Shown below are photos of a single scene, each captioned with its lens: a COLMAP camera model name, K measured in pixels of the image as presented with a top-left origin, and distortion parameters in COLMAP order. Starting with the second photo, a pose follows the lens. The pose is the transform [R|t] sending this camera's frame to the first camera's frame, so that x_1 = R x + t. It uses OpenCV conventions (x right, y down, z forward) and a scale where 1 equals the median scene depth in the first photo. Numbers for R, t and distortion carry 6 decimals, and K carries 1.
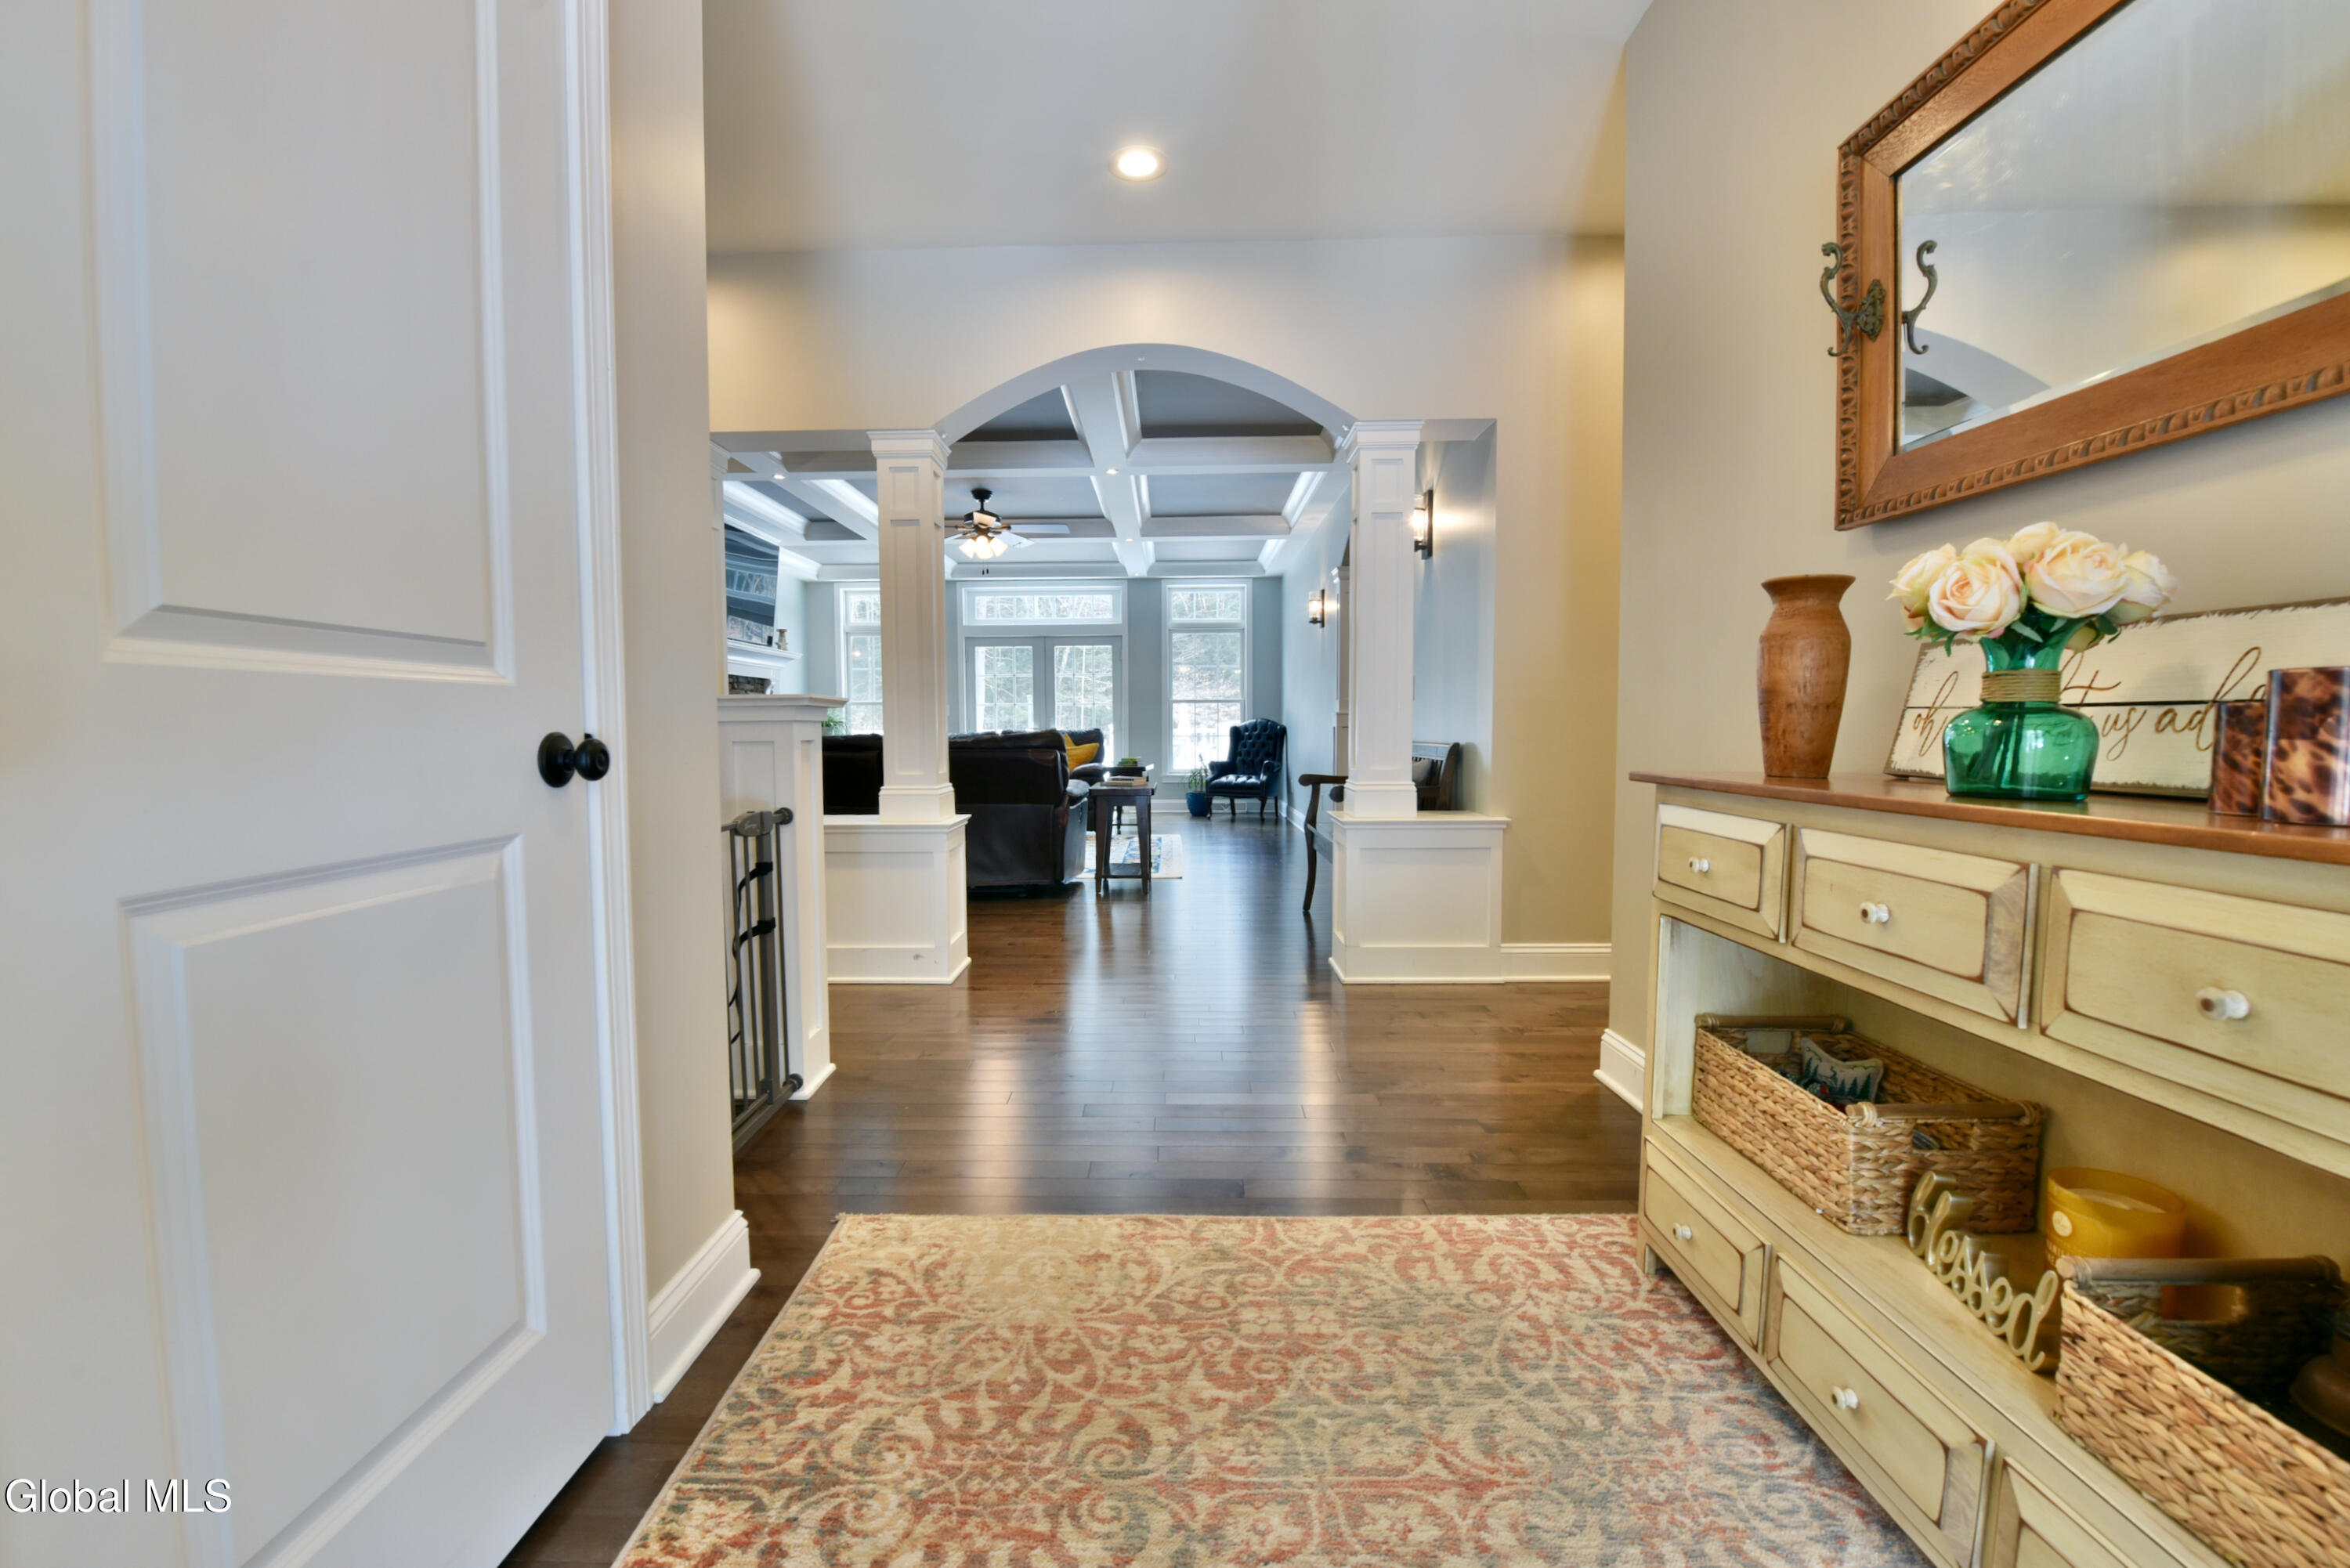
lens RADIAL K [[970.9, 0, 1202.3], [0, 970.9, 783.6], [0, 0, 1]] dist [-0.011952, -0.005388]
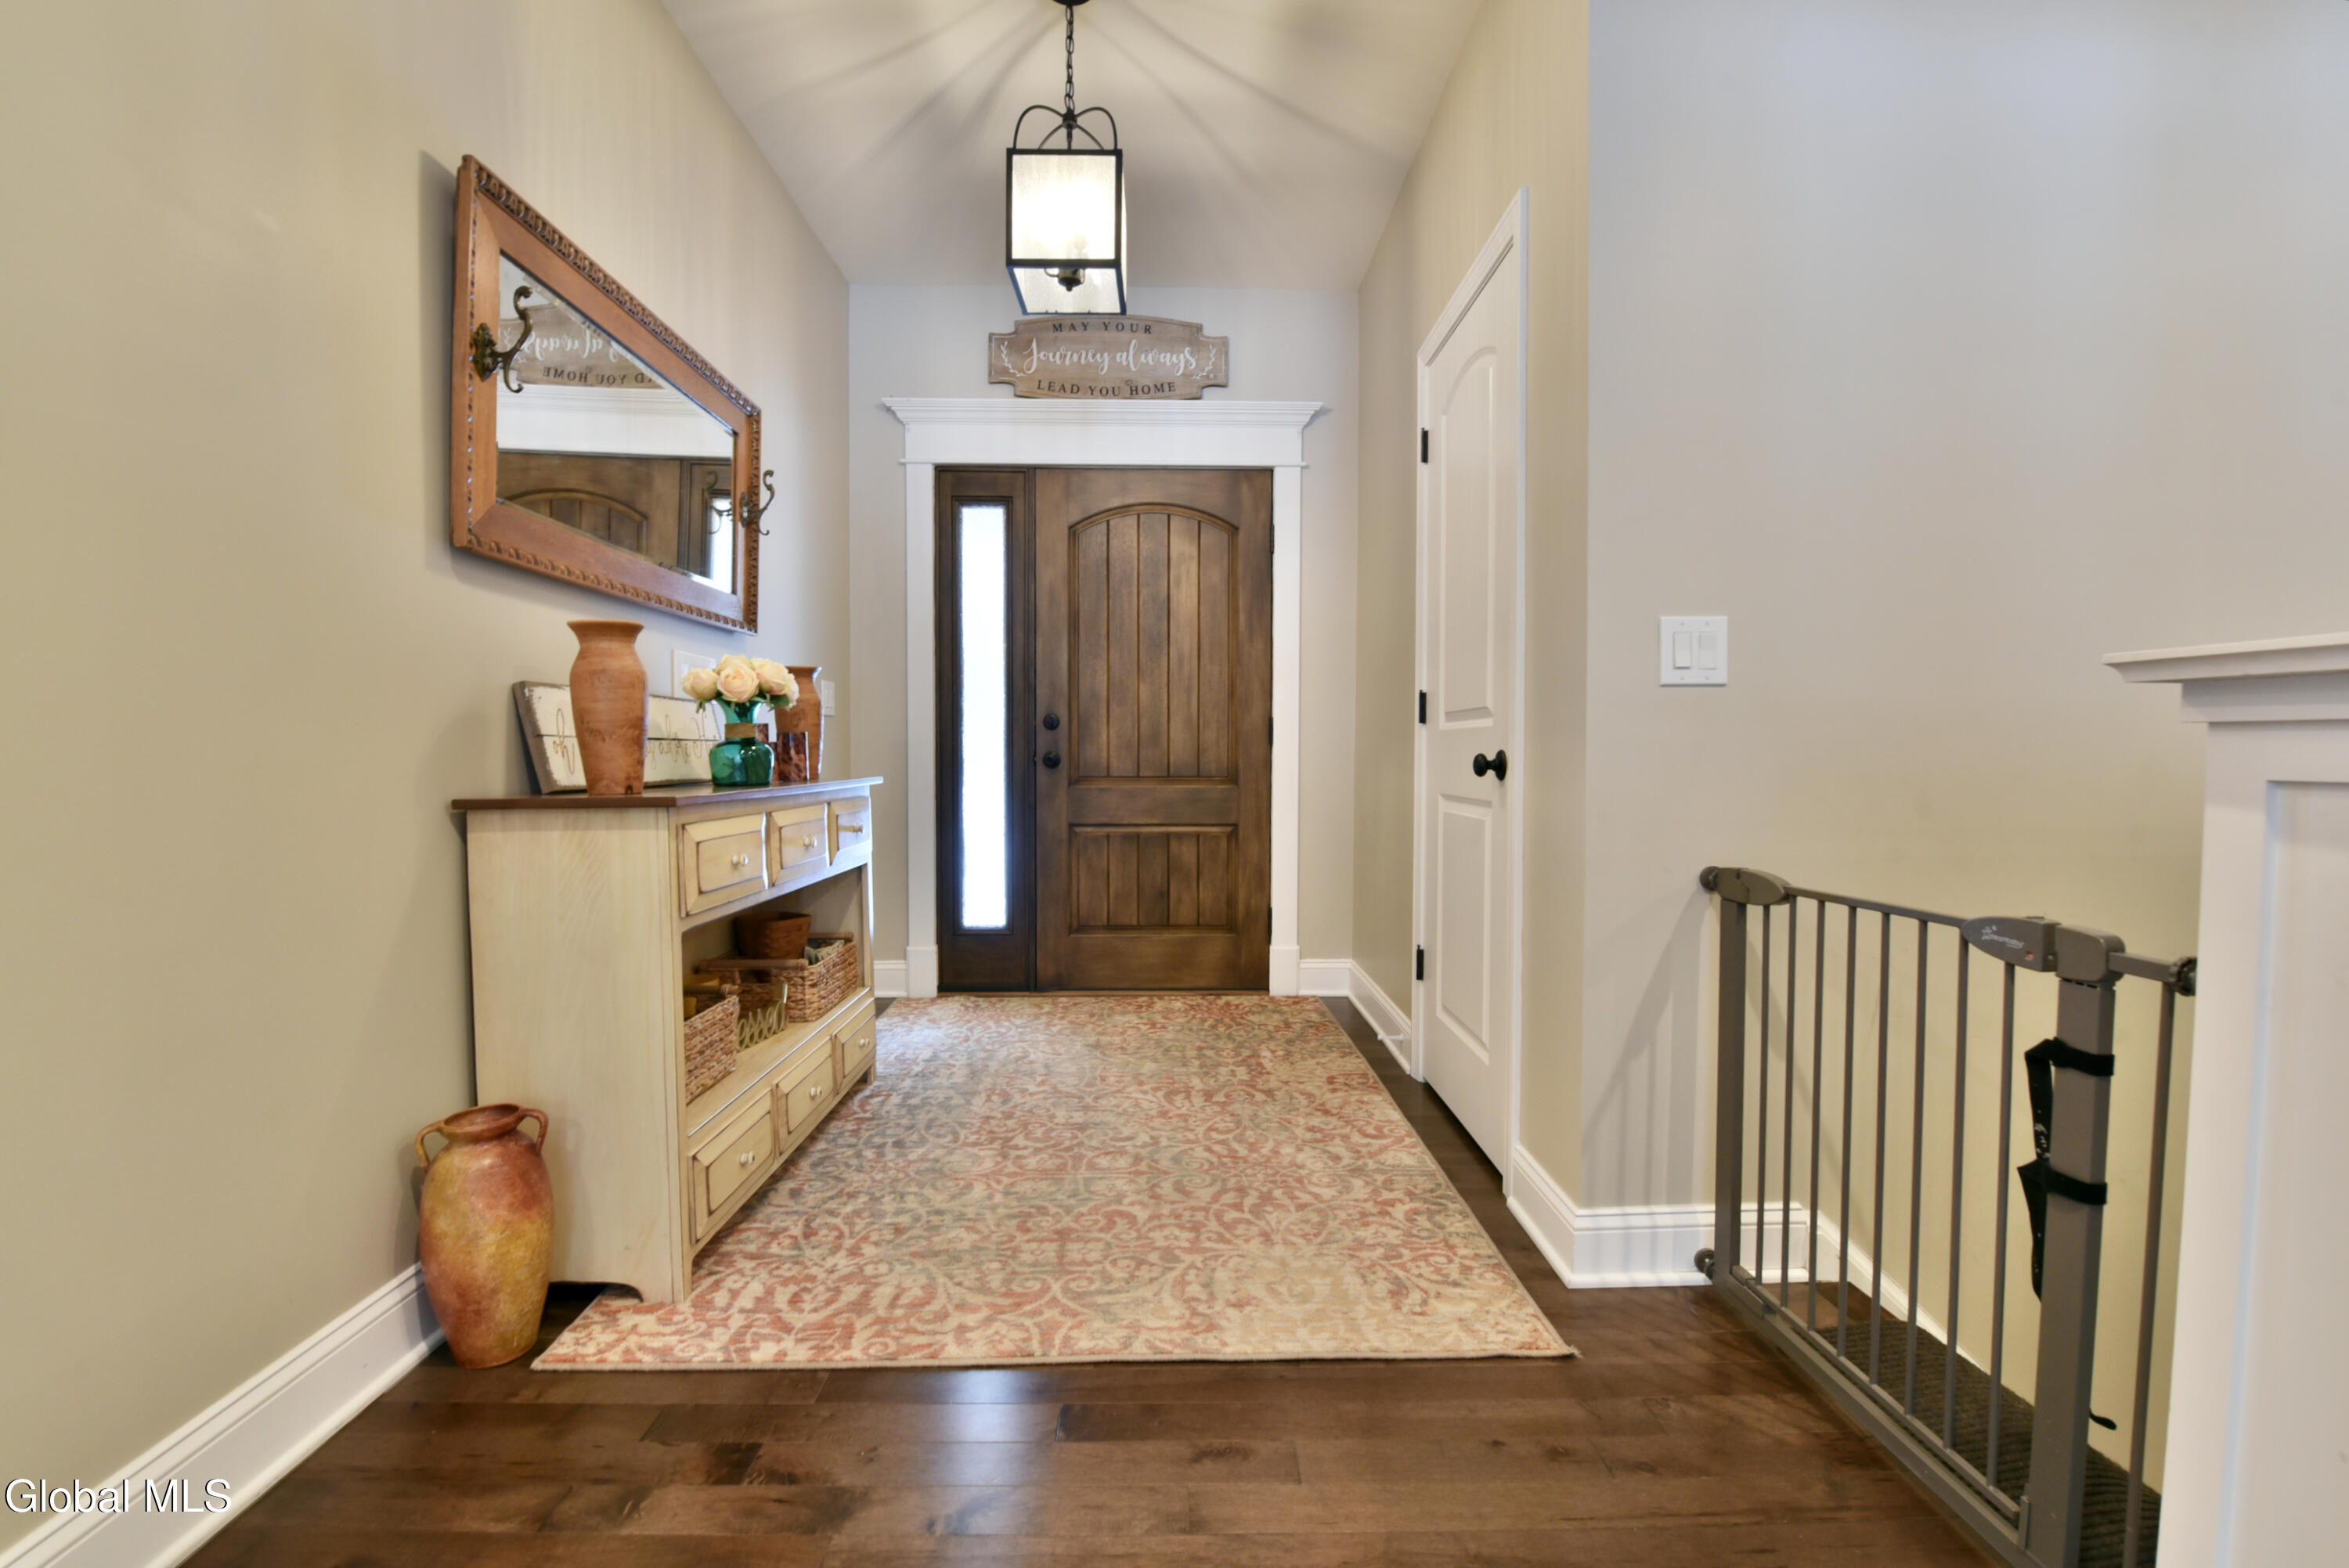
lens RADIAL K [[997.3, 0, 1174.5], [0, 997.3, 784.0], [0, 0, 1]] dist [-0.022010, -0.000079]
pose [[-0.999932, 0.003949, 0.010998, -0.012628], [0.004939, 0.995799, 0.091435, -0.024107], [-0.010591, 0.091483, -0.995750, 0.424928]]
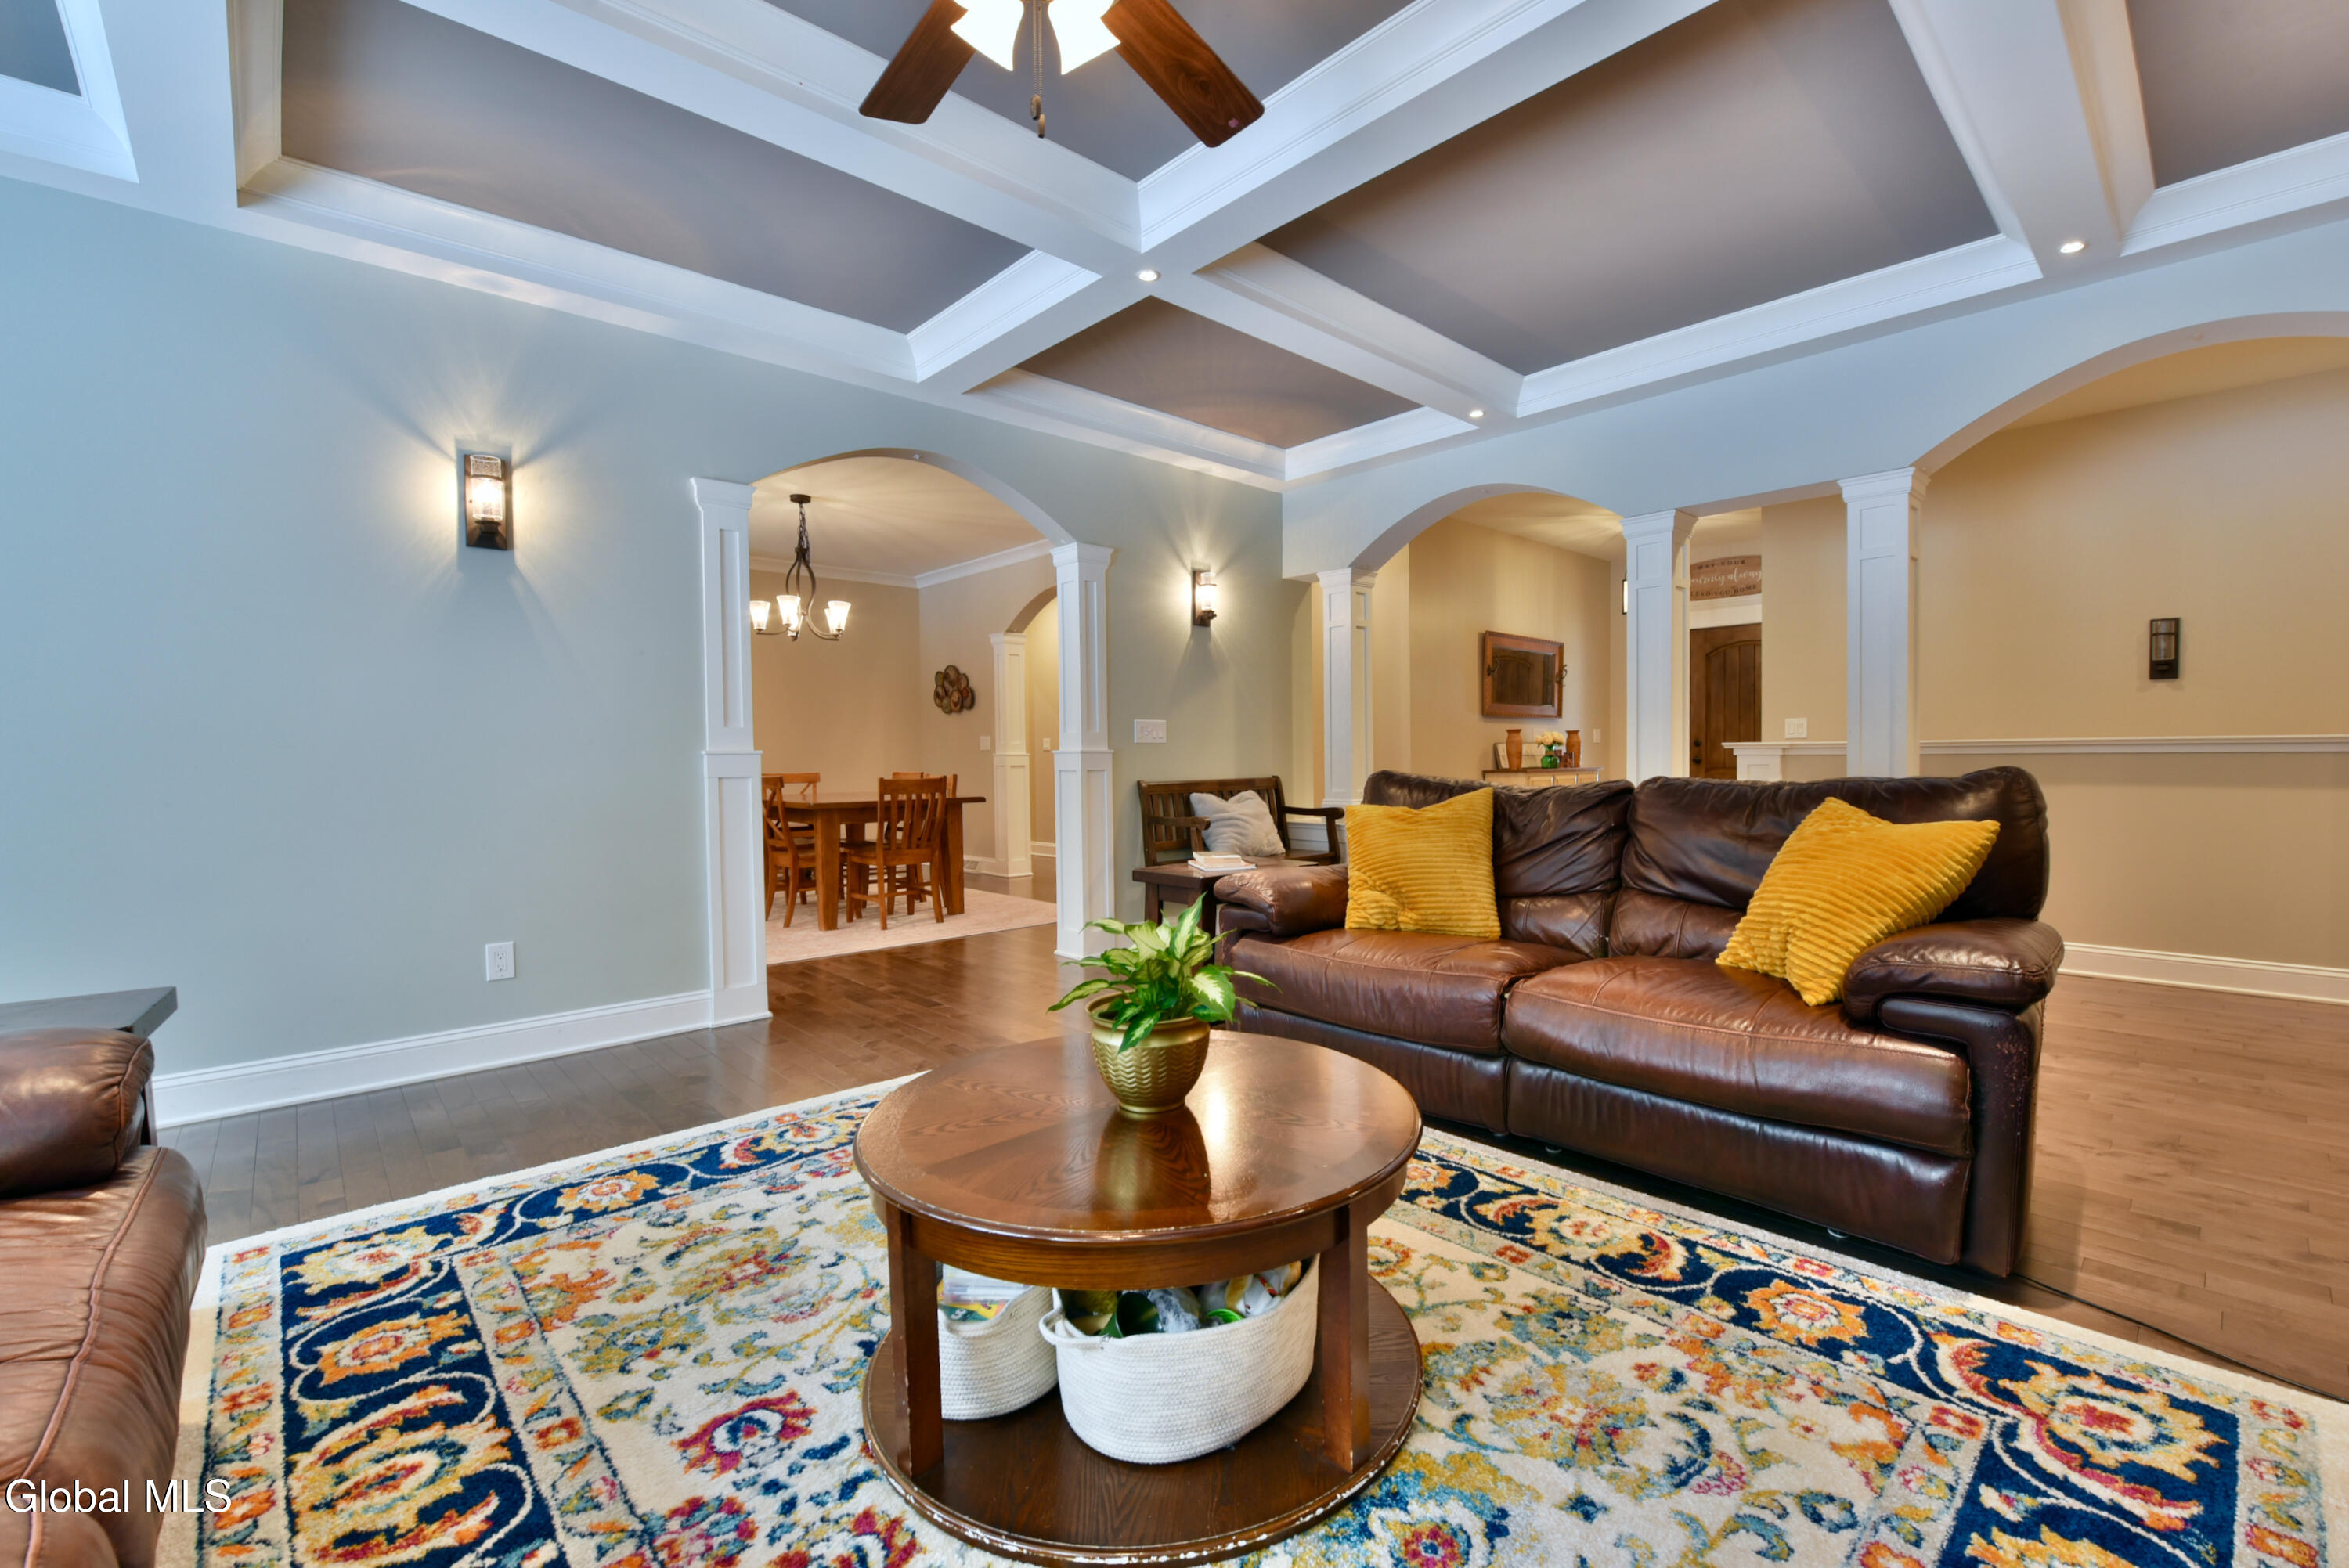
lens RADIAL K [[994.4, 0, 1218.6], [0, 994.4, 789.3], [0, 0, 1]] dist [-0.010489, -0.005771]
pose [[-0.672010, -0.012028, 0.740444, -0.403989], [0.059347, 0.995777, 0.070038, -0.067311], [-0.738160, 0.091009, -0.668458, 1.061345]]
